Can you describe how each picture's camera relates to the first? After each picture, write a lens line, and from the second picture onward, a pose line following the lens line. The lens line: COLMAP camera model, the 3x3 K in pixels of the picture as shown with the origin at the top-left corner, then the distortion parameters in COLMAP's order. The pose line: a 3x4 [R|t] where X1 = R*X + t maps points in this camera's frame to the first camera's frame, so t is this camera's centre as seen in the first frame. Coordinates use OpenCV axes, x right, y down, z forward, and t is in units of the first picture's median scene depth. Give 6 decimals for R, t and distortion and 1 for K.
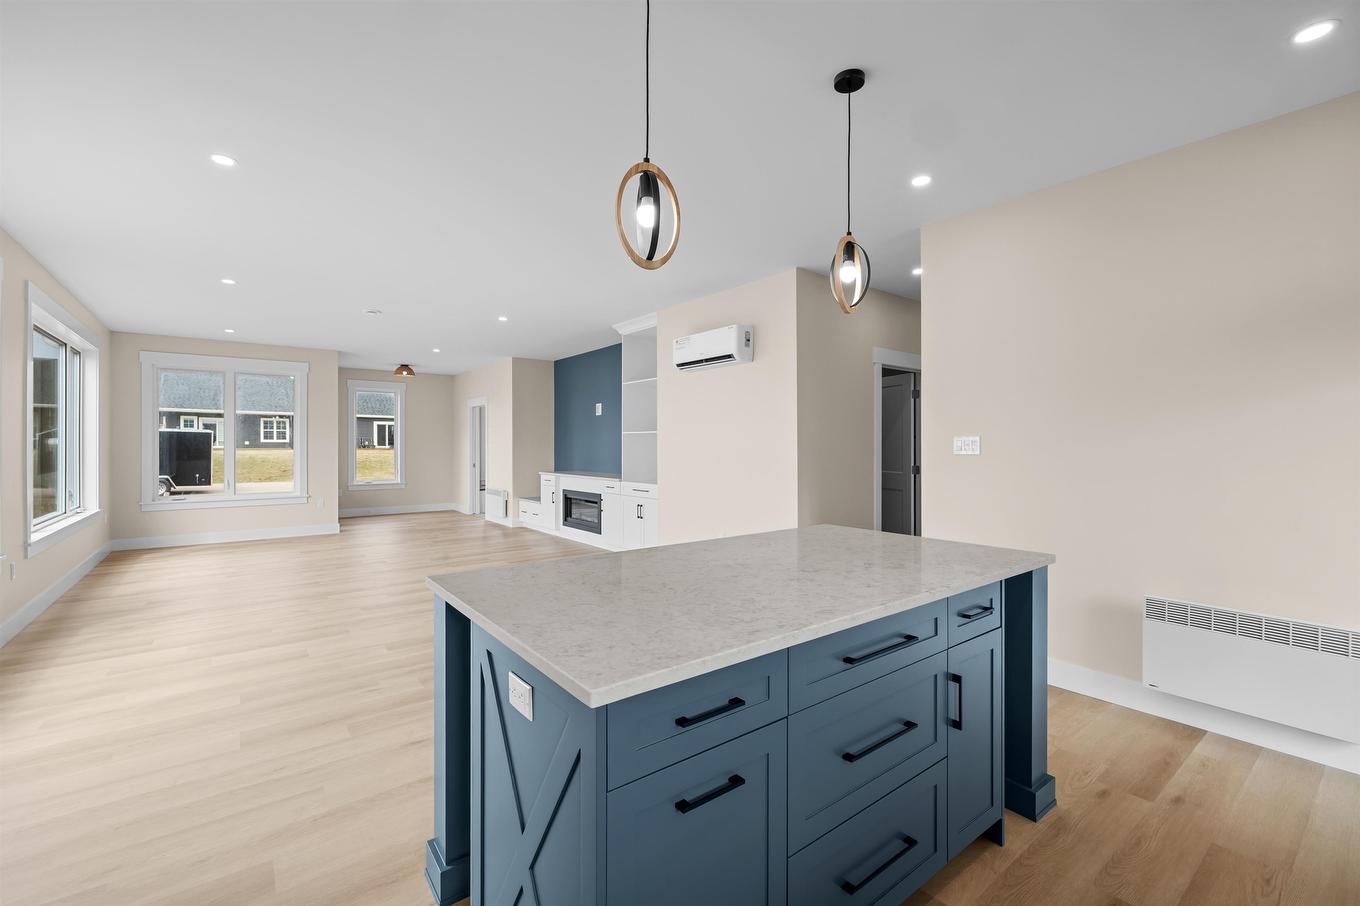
lens RADIAL K [[578.7, 0, 679.0], [0, 578.7, 446.1], [0, 0, 1]] dist [0.000240, 0.000063]
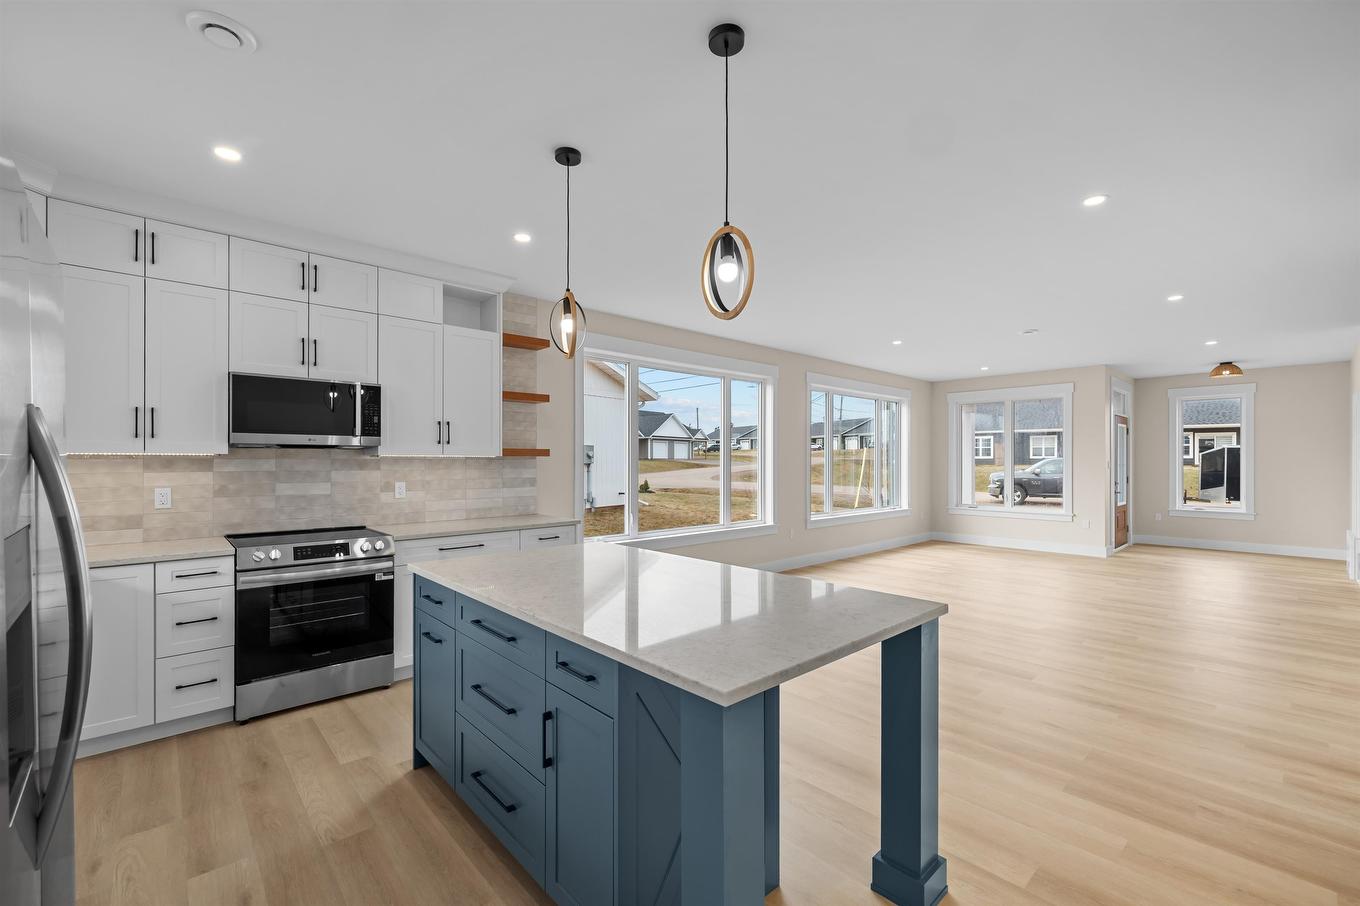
lens RADIAL K [[572.2, 0, 673.7], [0, 572.2, 460.7], [0, 0, 1]] dist [-0.000057, 0.000213]
pose [[0.080156, -0.000908, -0.996782, 0.359823], [-0.000928, 0.999999, -0.000986, -0.007857], [0.996782, 0.001005, 0.080155, 0.277810]]
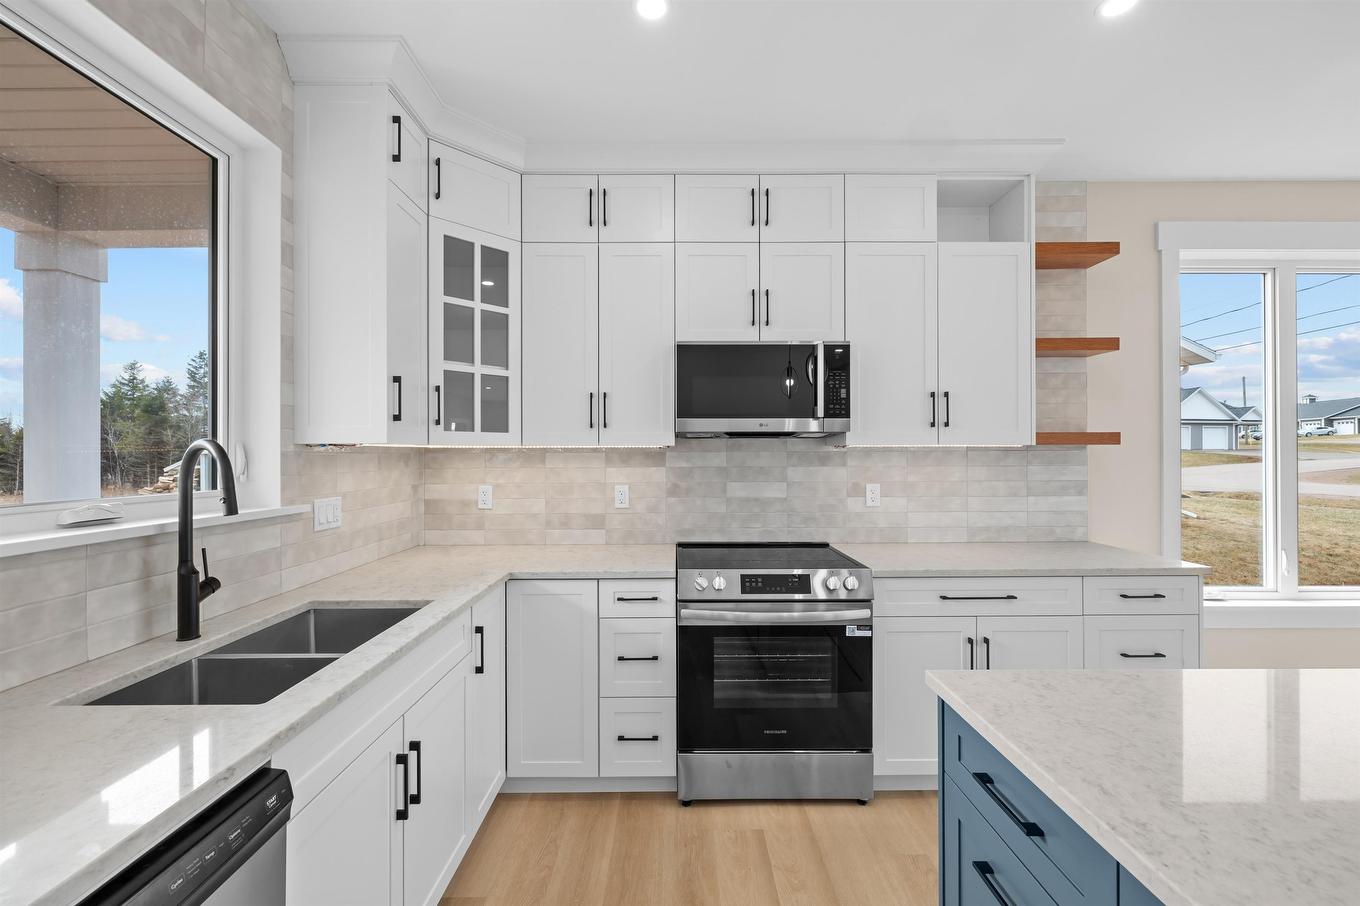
lens RADIAL K [[569.9, 0, 680.0], [0, 569.9, 453.0], [0, 0, 1]] dist [0.001073, 0.000179]
pose [[-0.605553, -0.000115, -0.795805, 0.162569], [0.002536, 0.999995, -0.002074, -0.007838], [0.795801, -0.003274, -0.605550, 0.182812]]
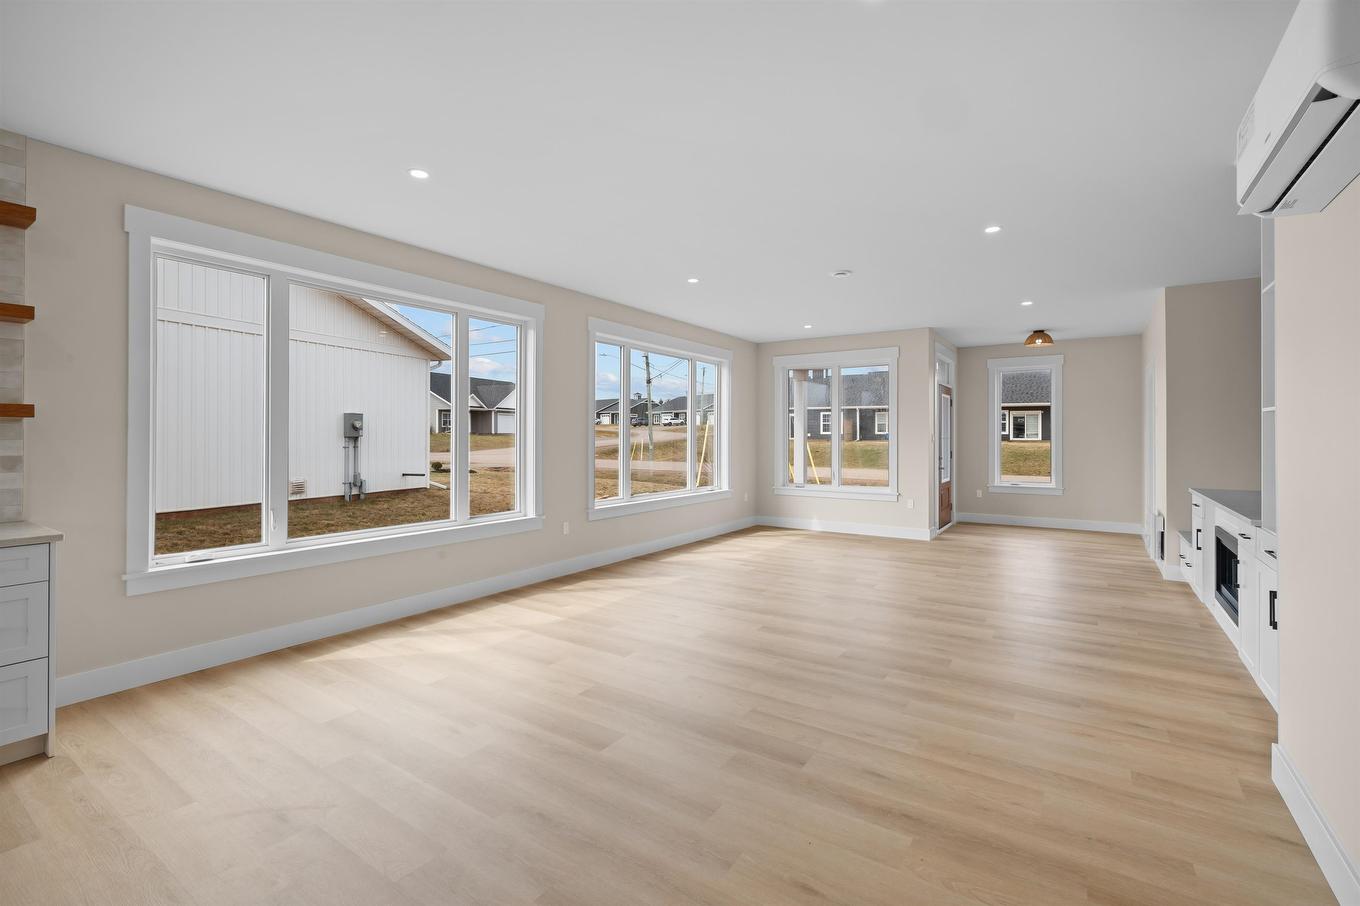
lens RADIAL K [[605.8, 0, 680.9], [0, 605.8, 433.9], [0, 0, 1]] dist [-0.009229, 0.000370]
pose [[0.315136, -0.003947, -0.949038, 0.180984], [-0.003122, 0.999982, -0.005196, -0.002003], [0.949041, 0.004600, 0.315118, 0.463600]]
